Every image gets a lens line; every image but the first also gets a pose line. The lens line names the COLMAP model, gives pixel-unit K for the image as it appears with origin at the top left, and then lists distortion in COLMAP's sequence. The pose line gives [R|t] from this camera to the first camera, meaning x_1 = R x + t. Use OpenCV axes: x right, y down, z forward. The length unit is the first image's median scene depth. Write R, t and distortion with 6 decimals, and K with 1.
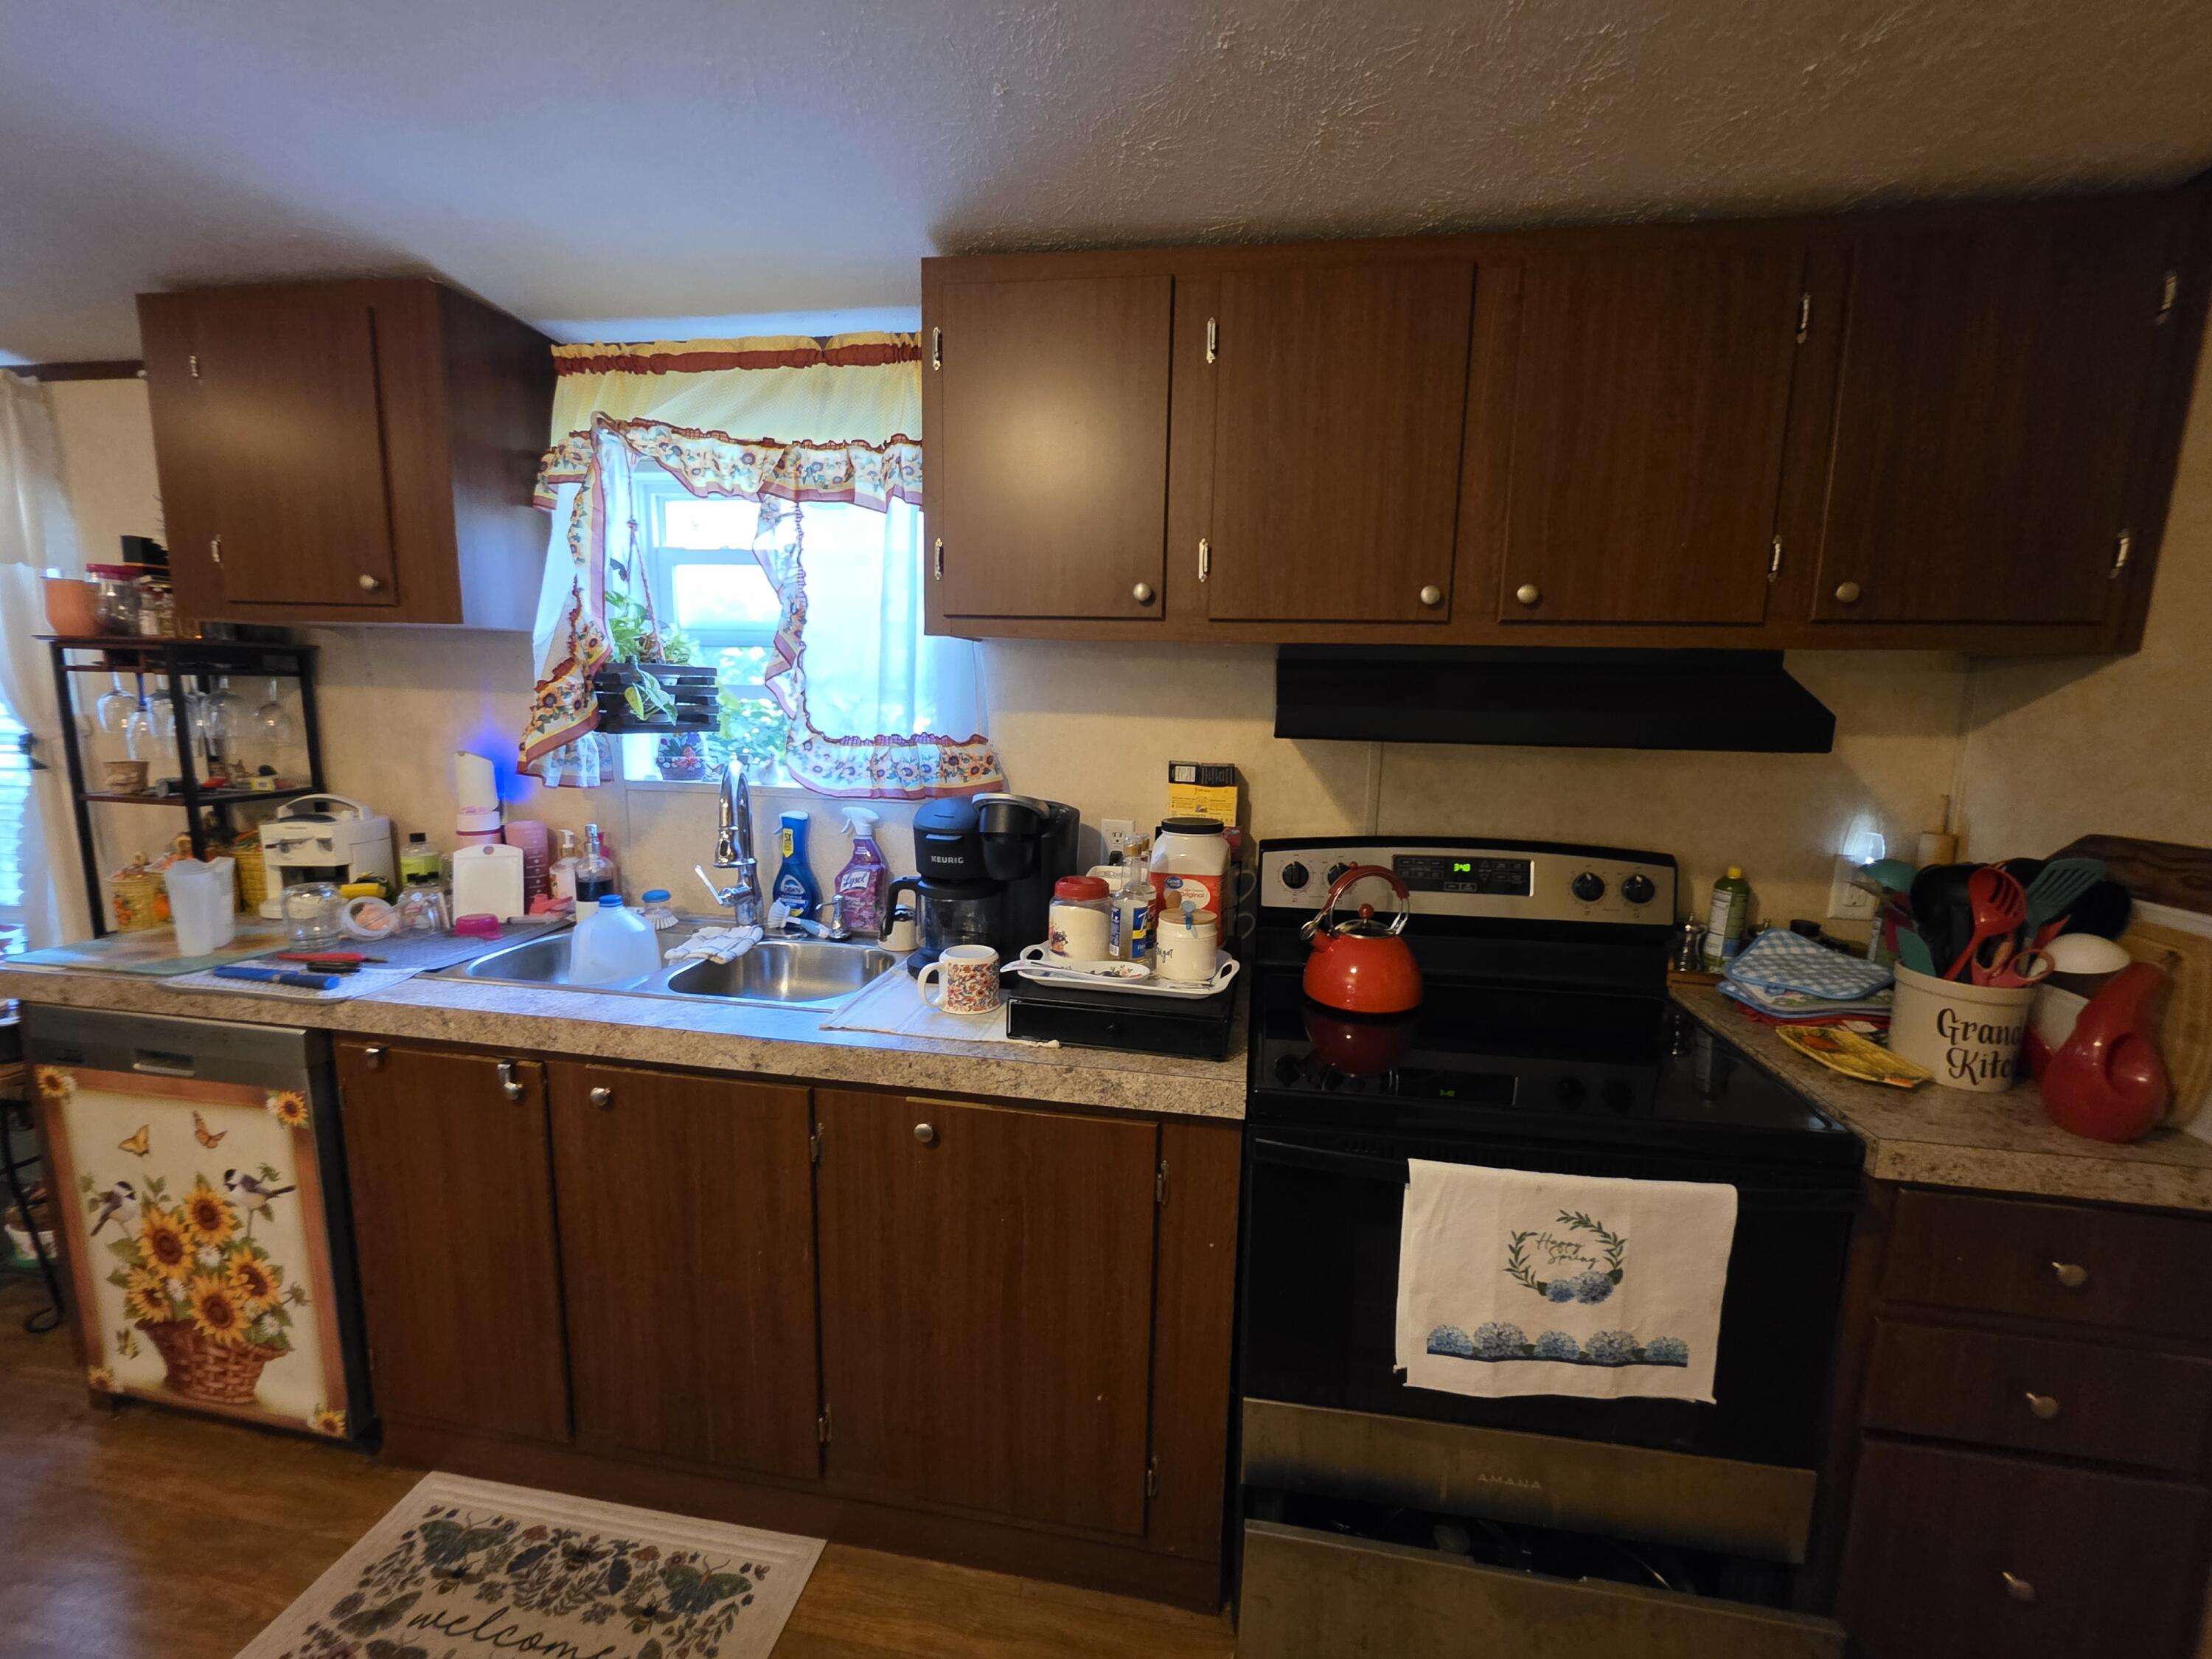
lens RADIAL K [[890.6, 0, 1116.3], [0, 890.6, 830.6], [0, 0, 1]] dist [0.000379, 0.000244]
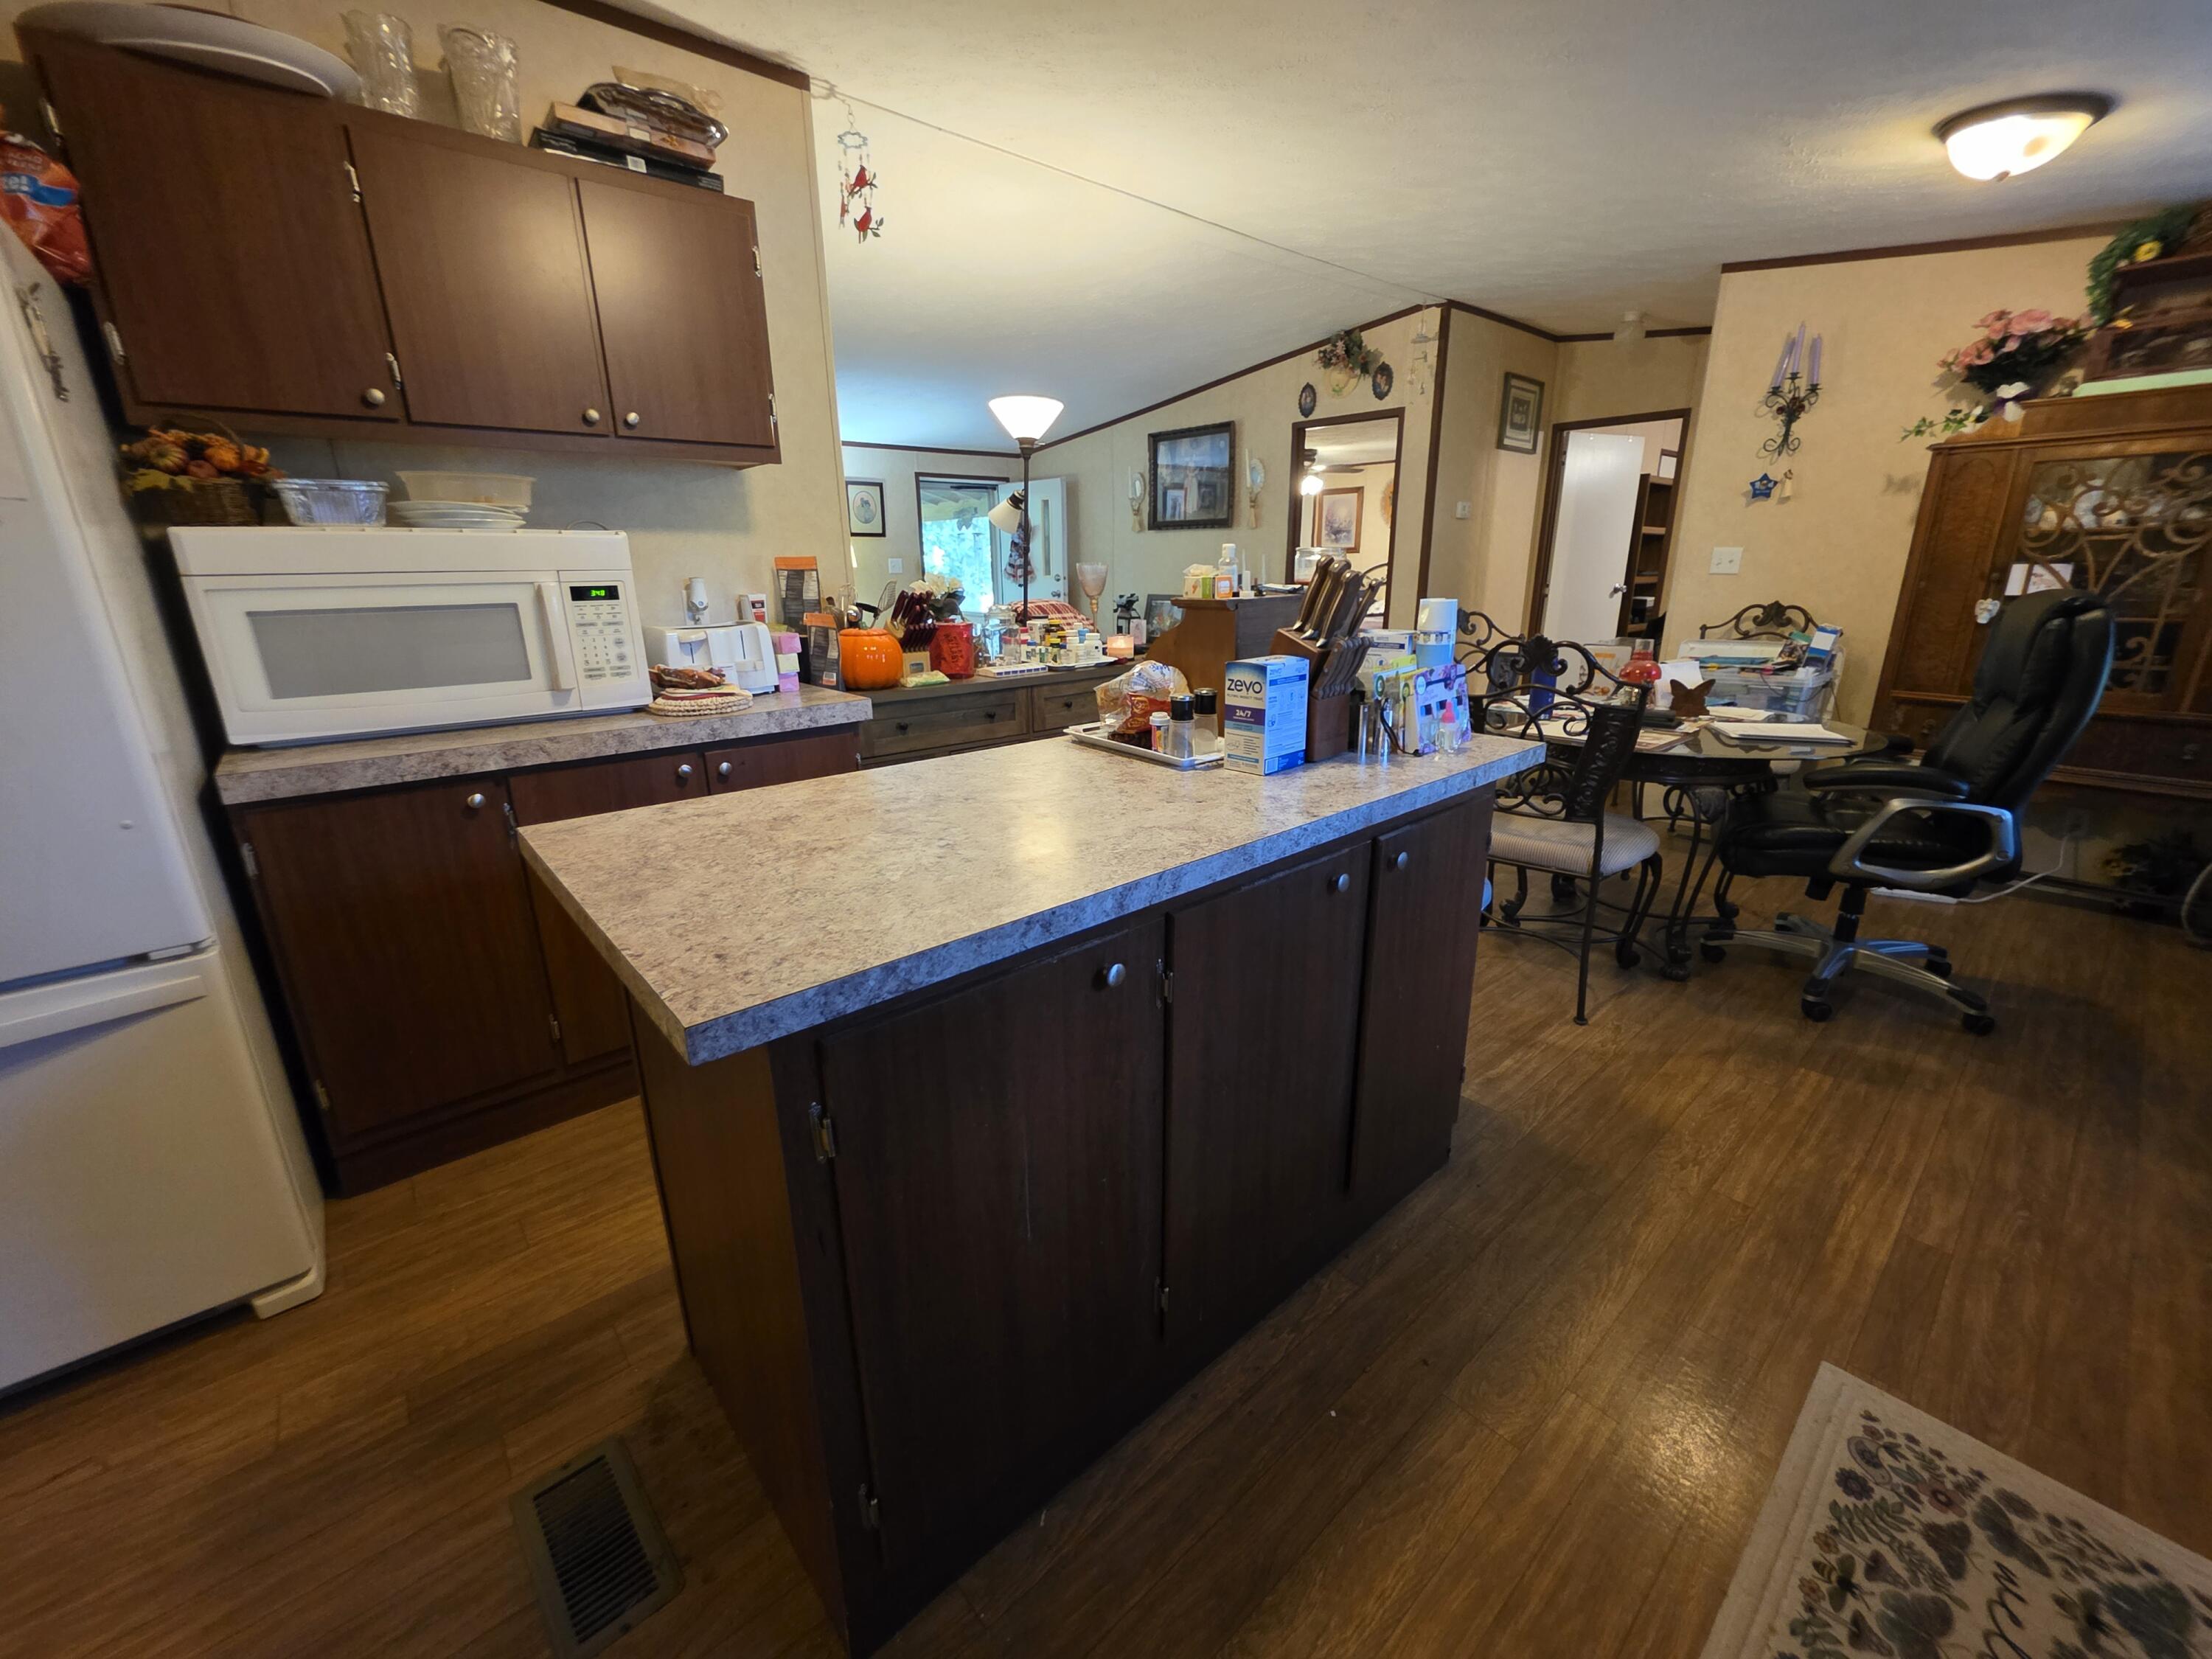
lens RADIAL K [[890.6, 0, 1113.2], [0, 890.6, 827.5], [0, 0, 1]] dist [0.000379, 0.000244]
pose [[-0.635501, 0.205251, -0.744319, 0.198065], [-0.116219, 0.927606, 0.355022, 0.038056], [0.763303, 0.312121, -0.565641, 0.549641]]
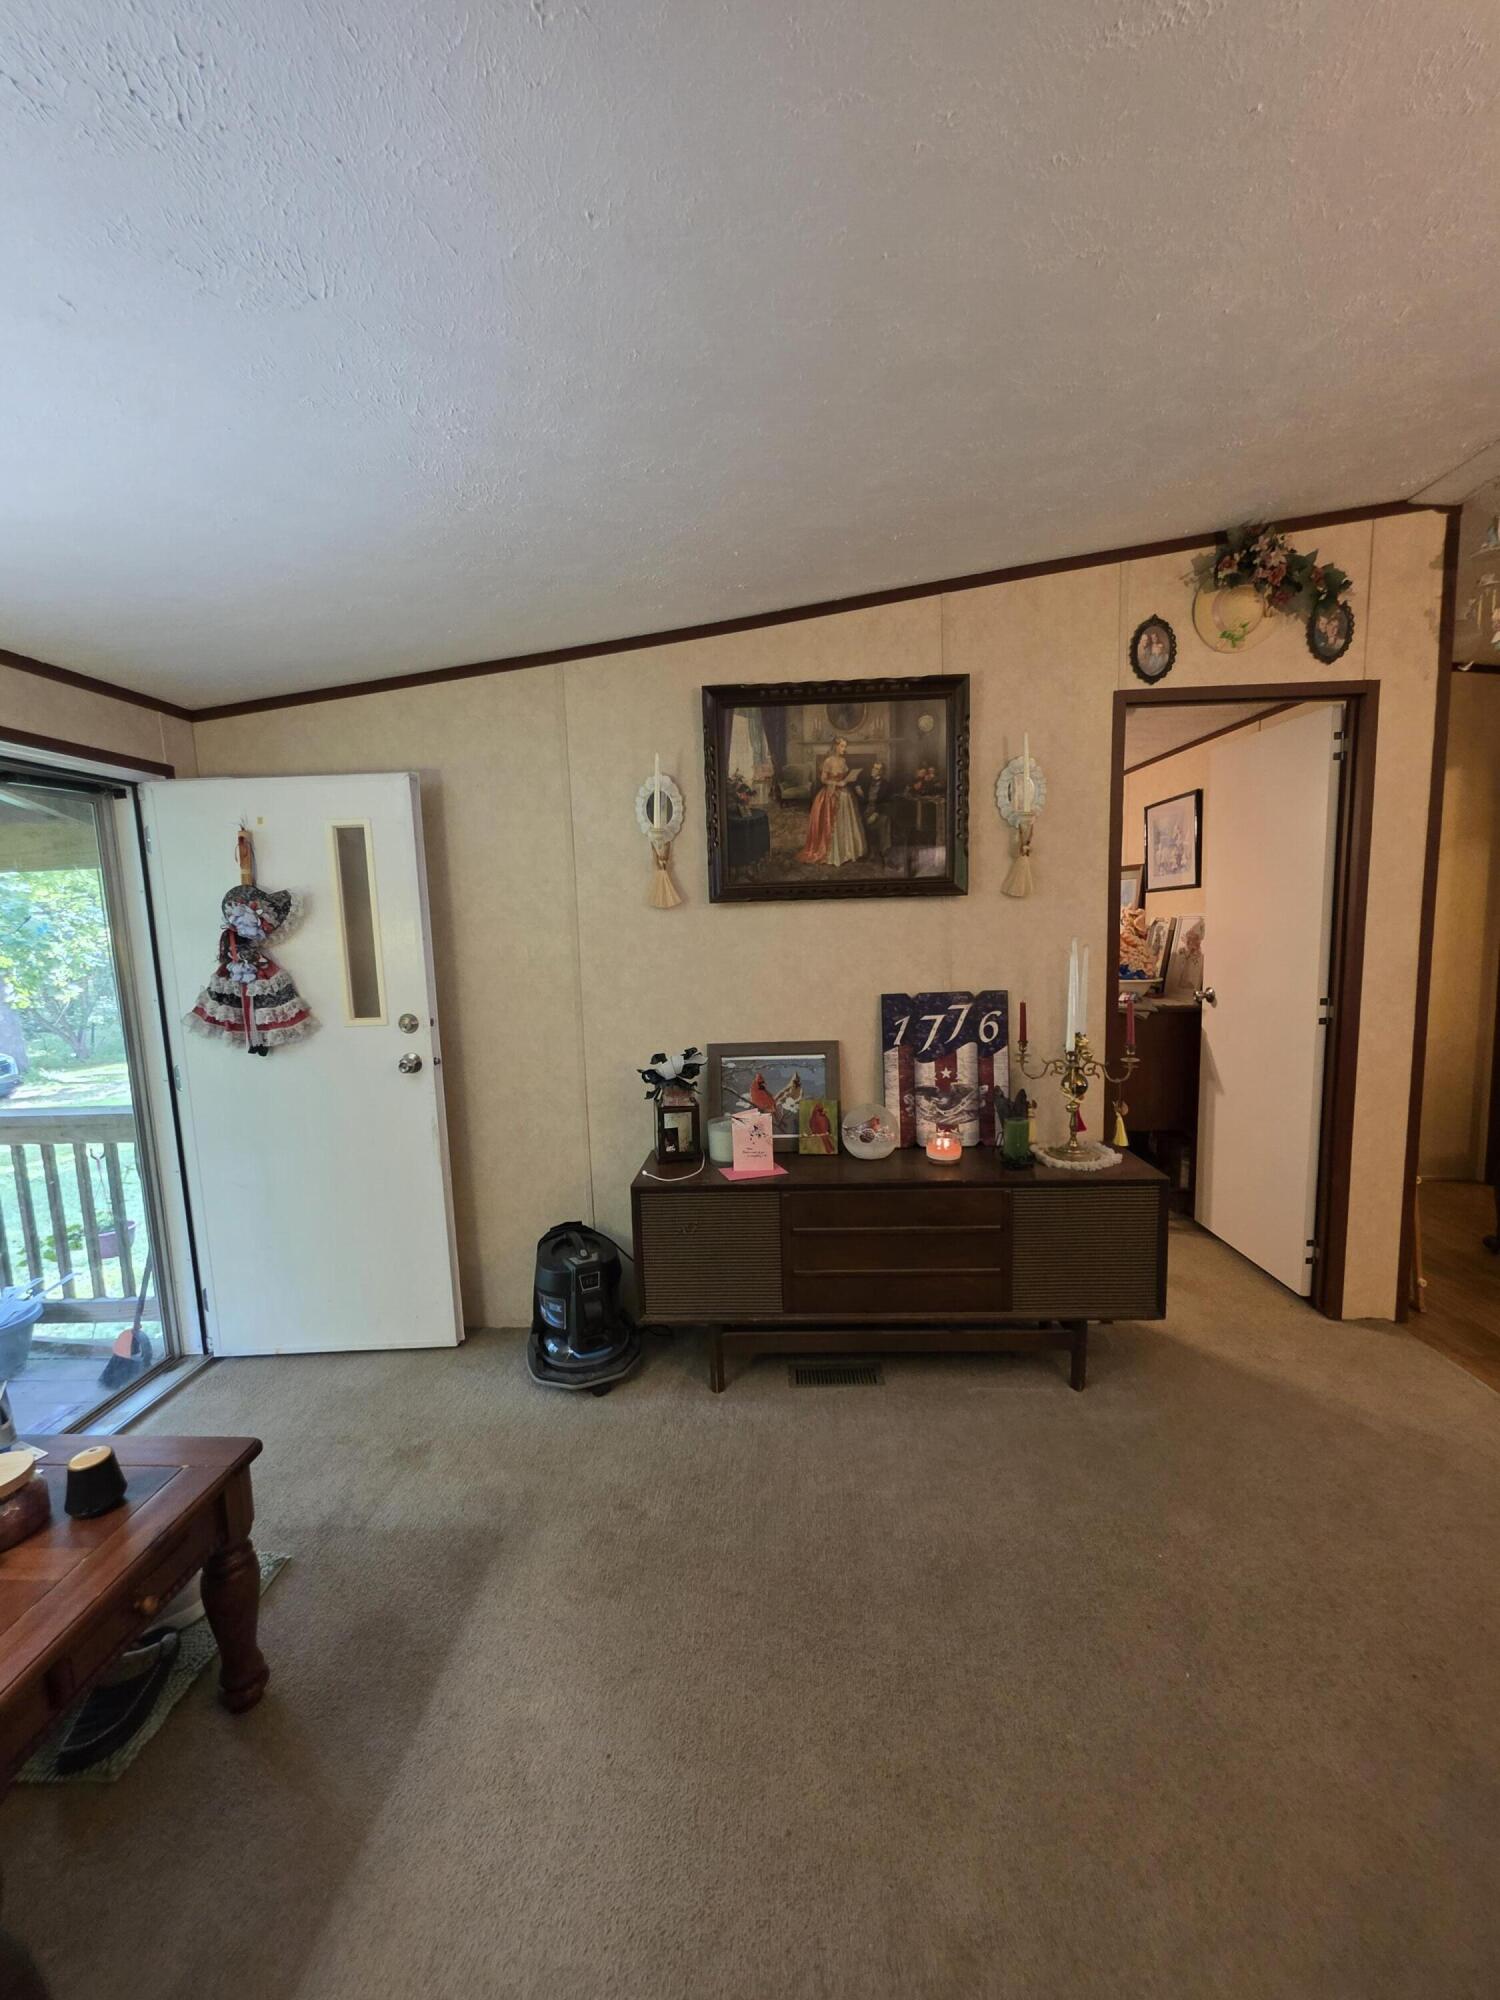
lens RADIAL K [[805.2, 0, 749.3], [0, 805.2, 1010.0], [0, 0, 1]] dist [0.000379, 0.000244]
pose [[0.107095, 0.092988, -0.989891, -1.753290], [-0.107867, 0.990827, 0.081406, 0.292536], [0.988380, 0.098059, 0.116143, -2.335130]]
